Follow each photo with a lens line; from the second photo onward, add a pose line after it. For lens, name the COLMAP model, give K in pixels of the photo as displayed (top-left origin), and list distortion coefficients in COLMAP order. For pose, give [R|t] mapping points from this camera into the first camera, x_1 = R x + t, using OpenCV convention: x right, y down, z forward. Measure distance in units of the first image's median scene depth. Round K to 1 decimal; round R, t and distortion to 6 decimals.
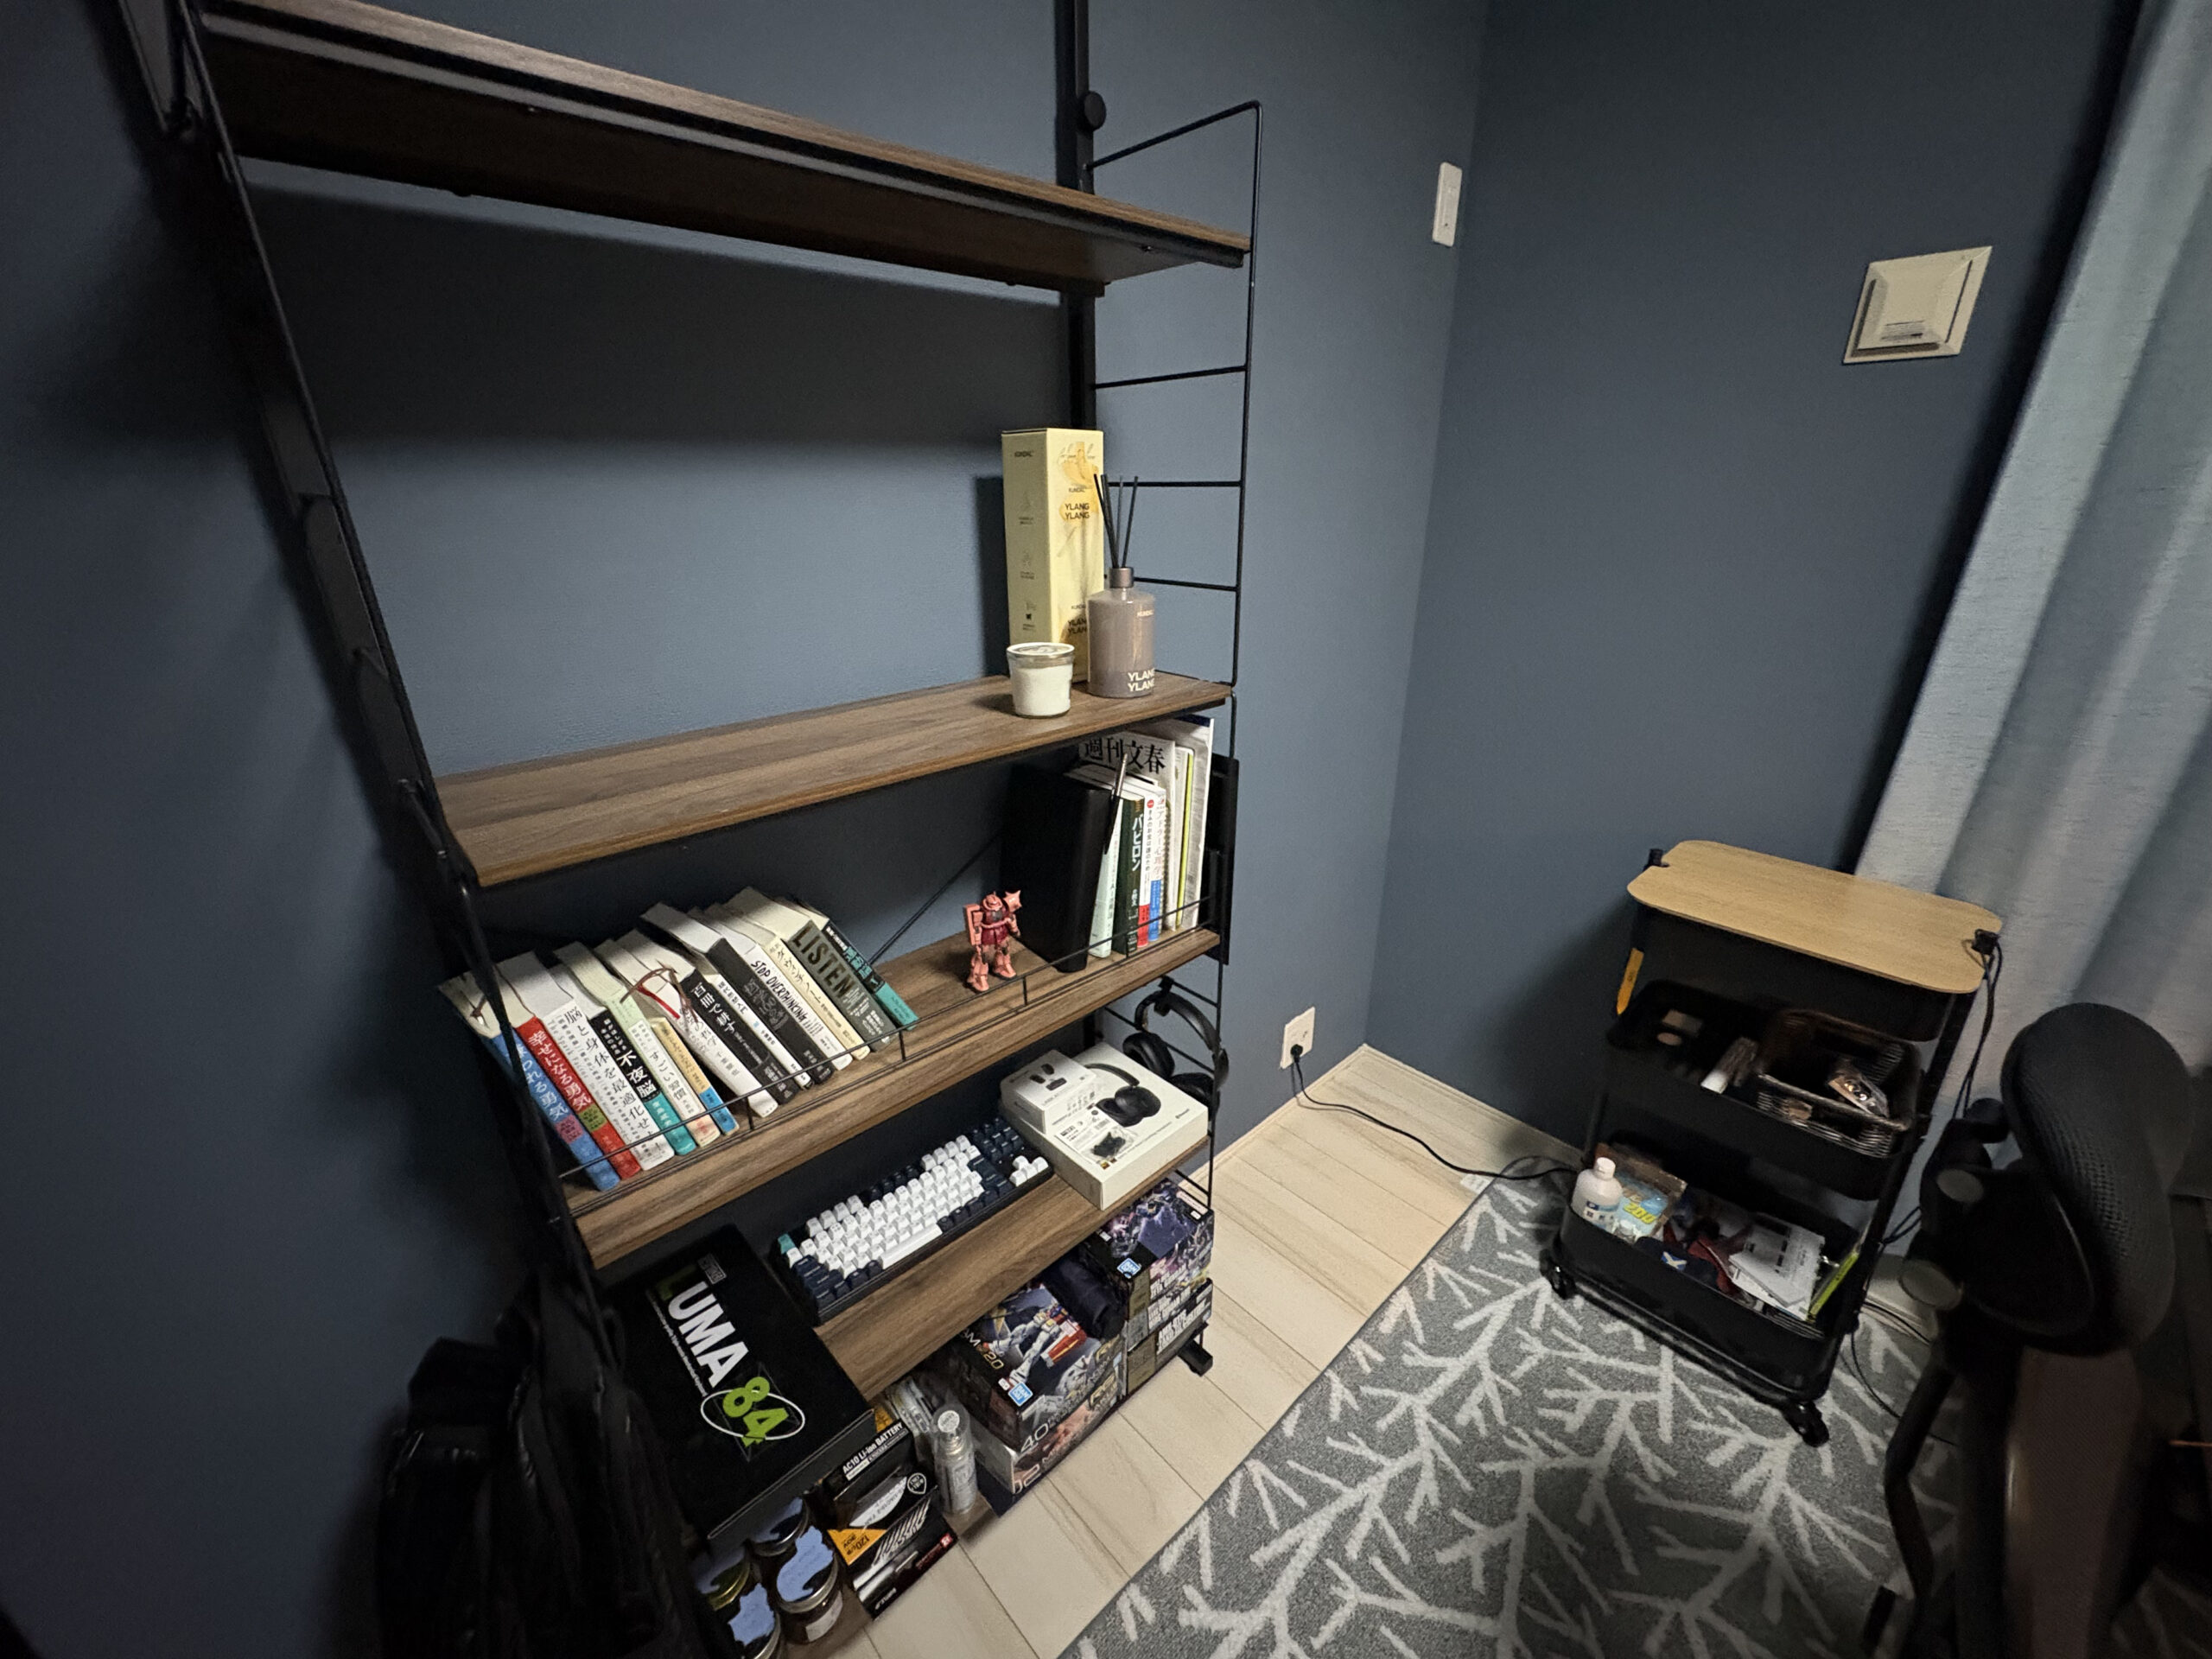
lens RADIAL K [[887.2, 0, 1104.1], [0, 887.2, 830.4], [0, 0, 1]] dist [0.001303, -0.000032]
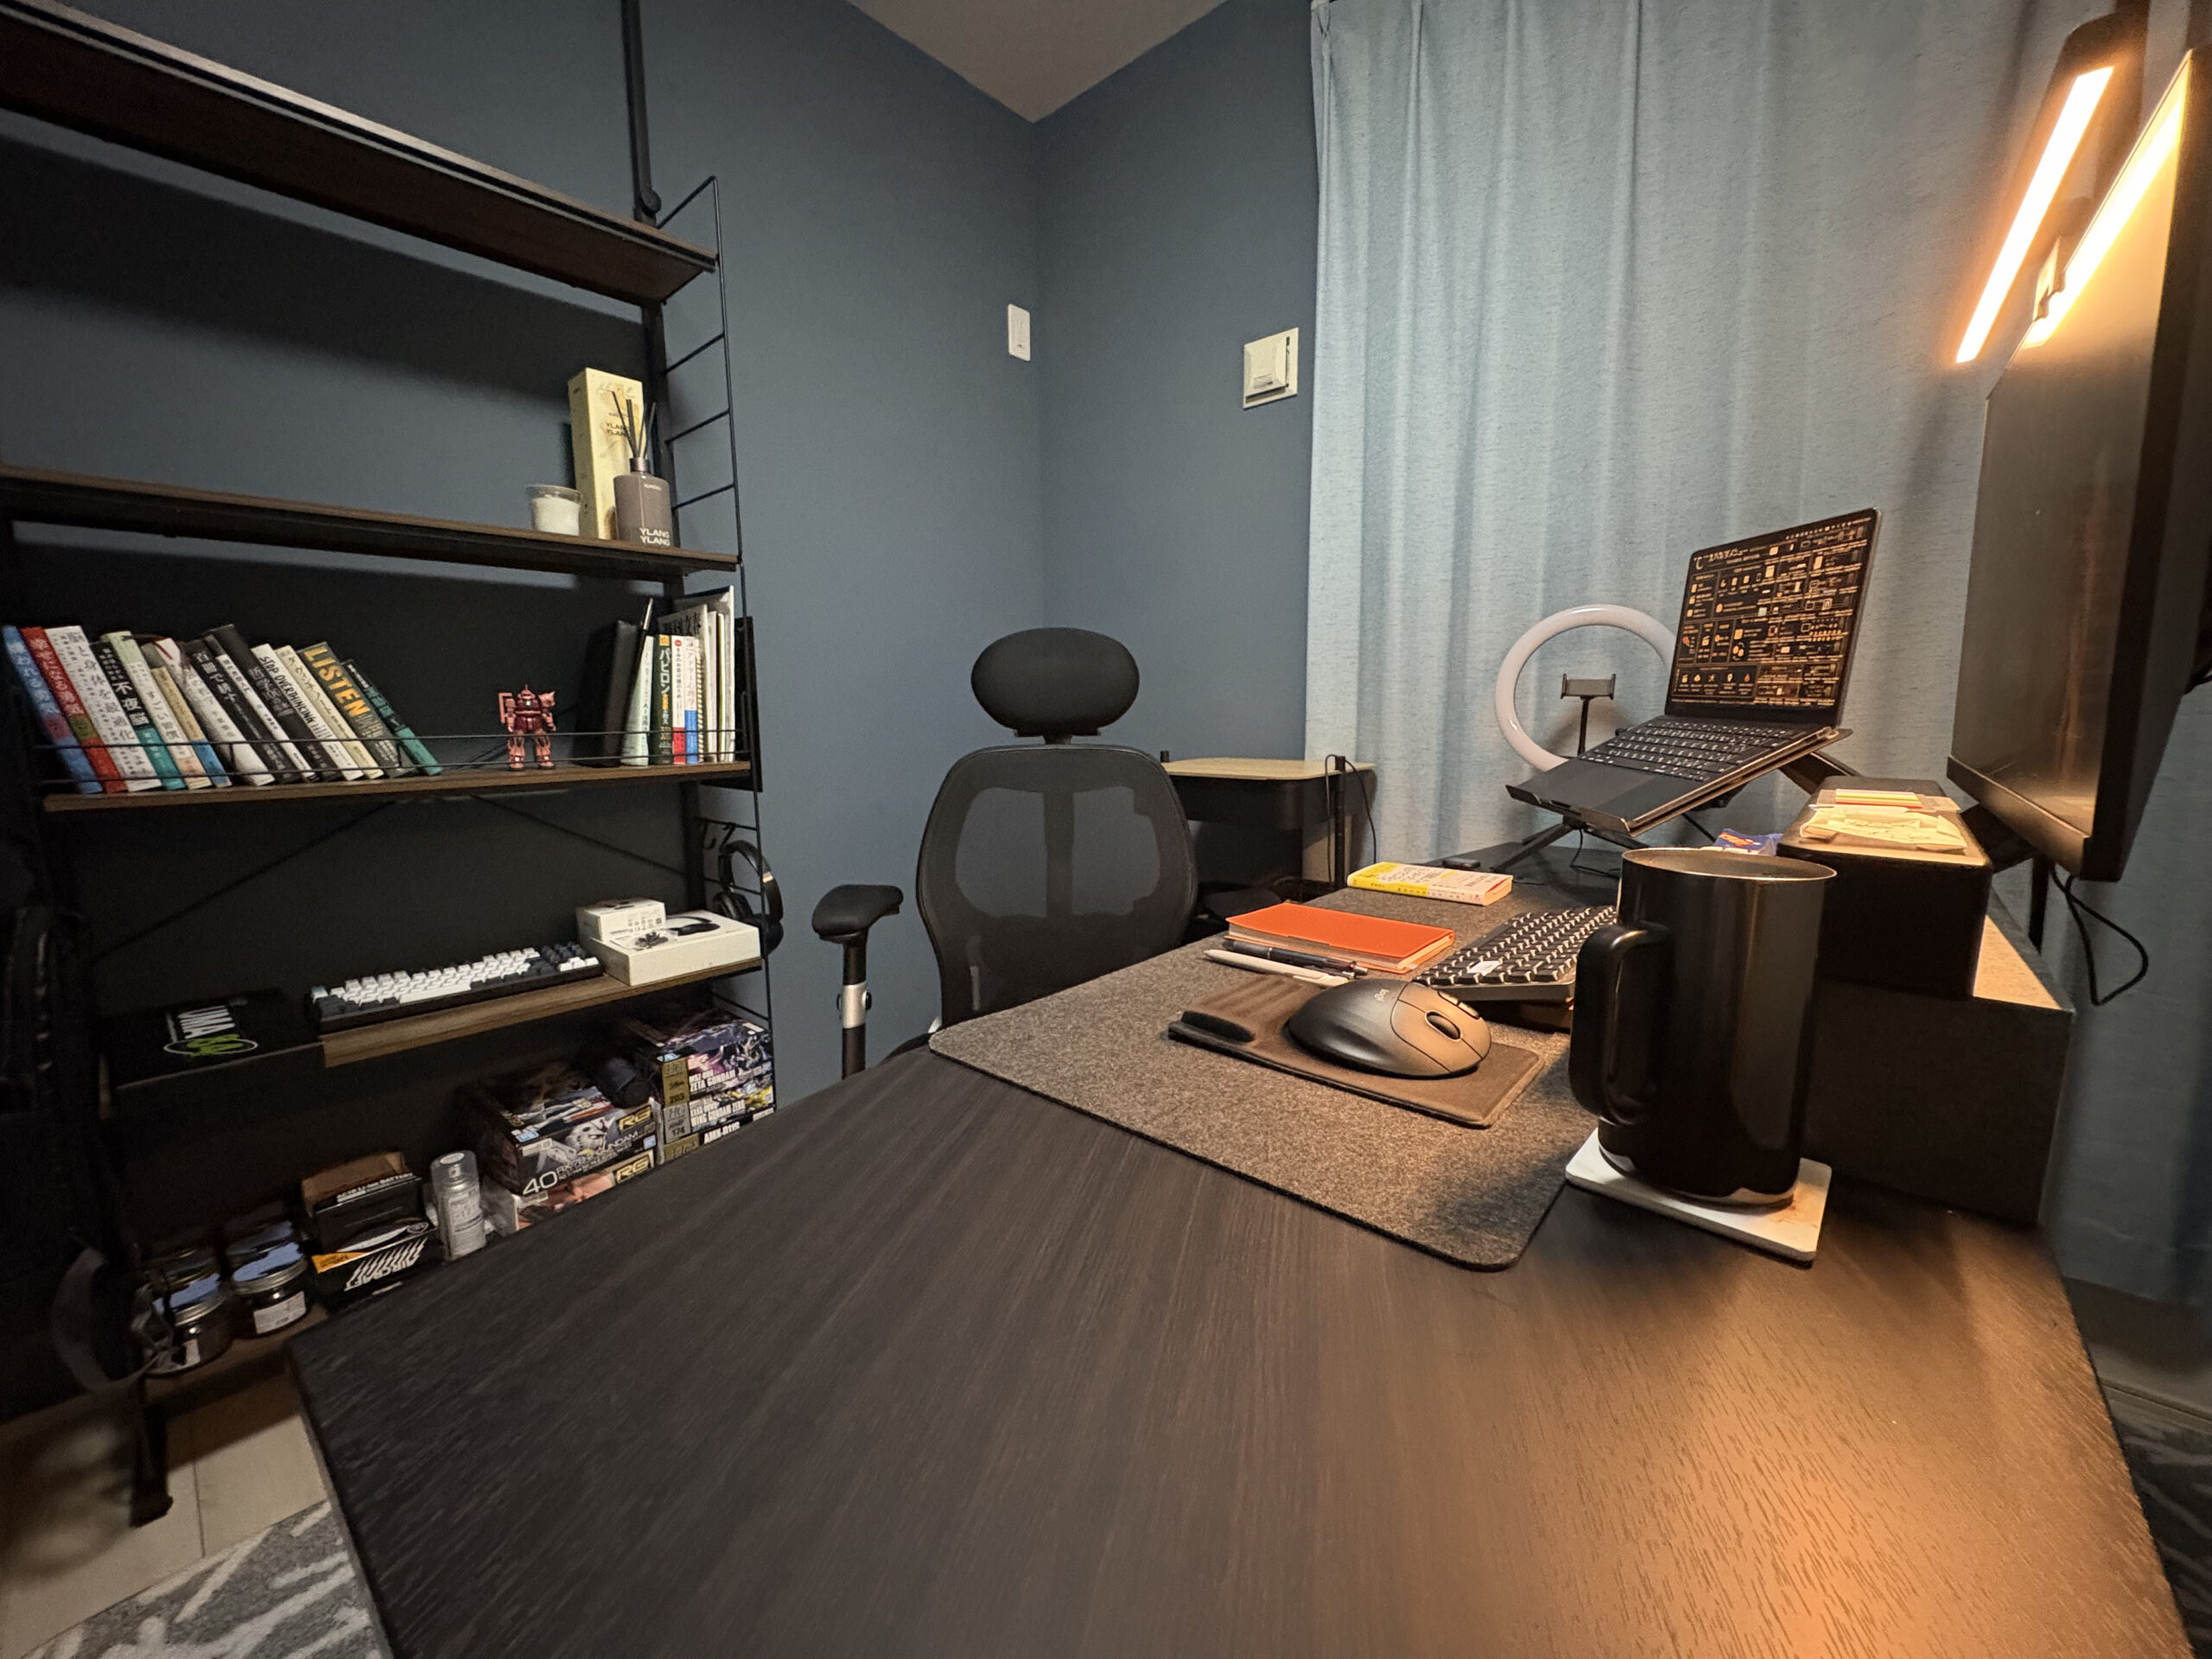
lens RADIAL K [[887.2, 0, 1111.7], [0, 887.2, 836.9], [0, 0, 1]] dist [0.001303, -0.000032]
pose [[0.996275, -0.009897, 0.085665, 0.731311], [0.030100, 0.970824, -0.237895, 0.736339], [-0.080811, 0.239587, 0.967506, -0.321614]]
